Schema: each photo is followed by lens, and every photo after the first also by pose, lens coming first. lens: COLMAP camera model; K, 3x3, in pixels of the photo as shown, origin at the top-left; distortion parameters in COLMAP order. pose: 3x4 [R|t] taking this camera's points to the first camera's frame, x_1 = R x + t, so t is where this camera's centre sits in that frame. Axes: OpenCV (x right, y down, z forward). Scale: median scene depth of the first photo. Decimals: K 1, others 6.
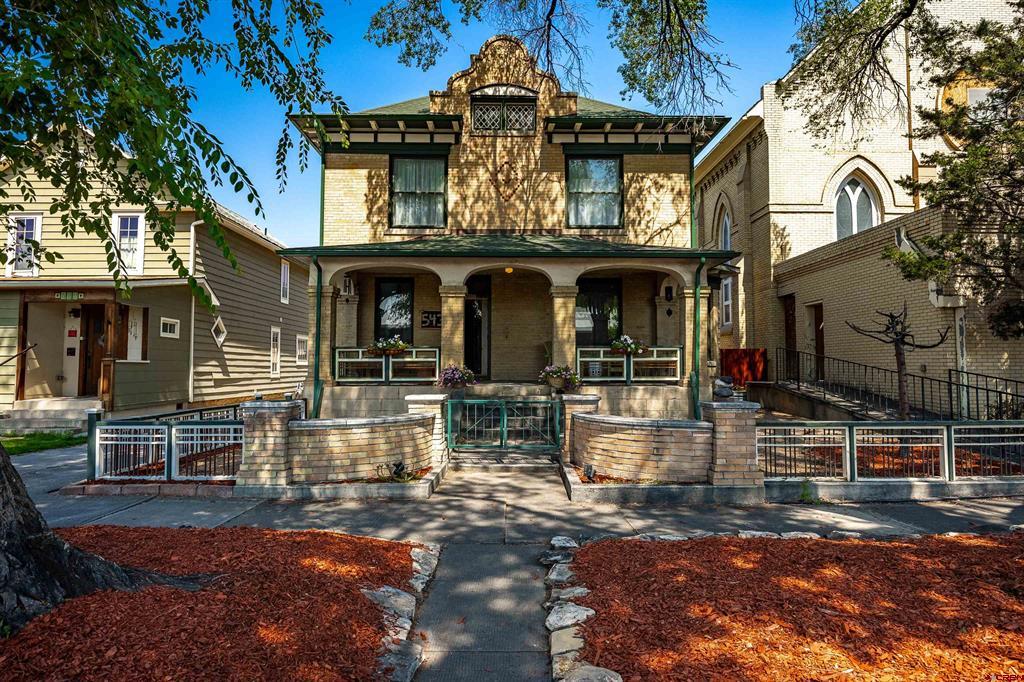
lens RADIAL K [[615.7, 0, 513.9], [0, 615.7, 337.3], [0, 0, 1]] dist [0.001848, 0.000030]
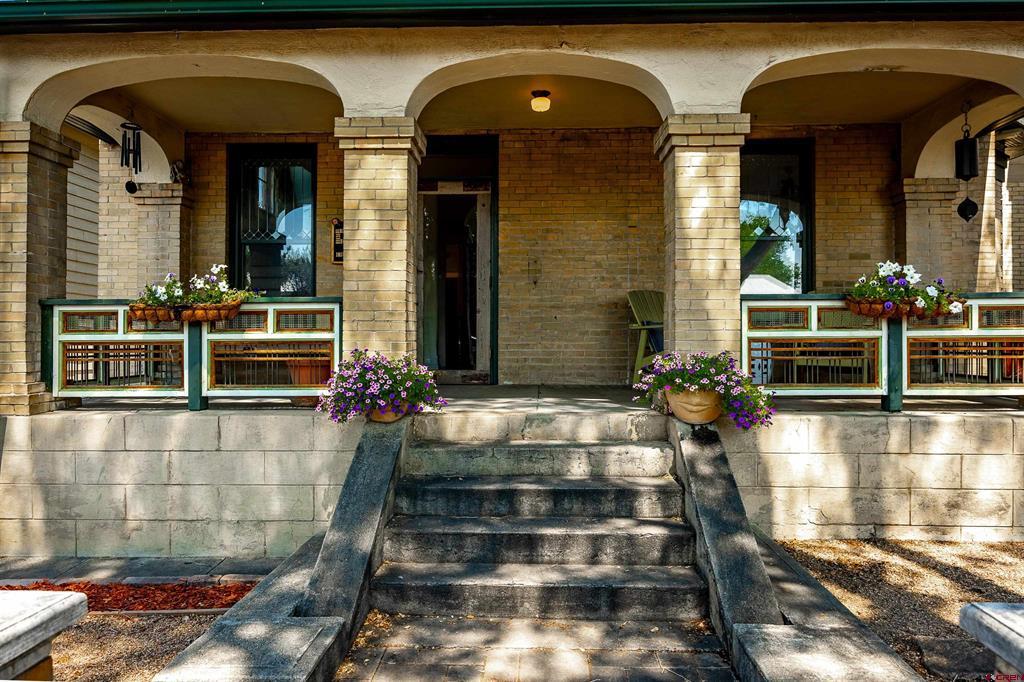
lens RADIAL K [[738.0, 0, 511.1], [0, 738.0, 341.5], [0, 0, 1]] dist [-0.005109, -0.000487]
pose [[0.998963, -0.002308, -0.045473, -0.007128], [0.004126, 0.999194, 0.039927, 0.023383], [0.045344, -0.040073, 0.998167, 0.590433]]
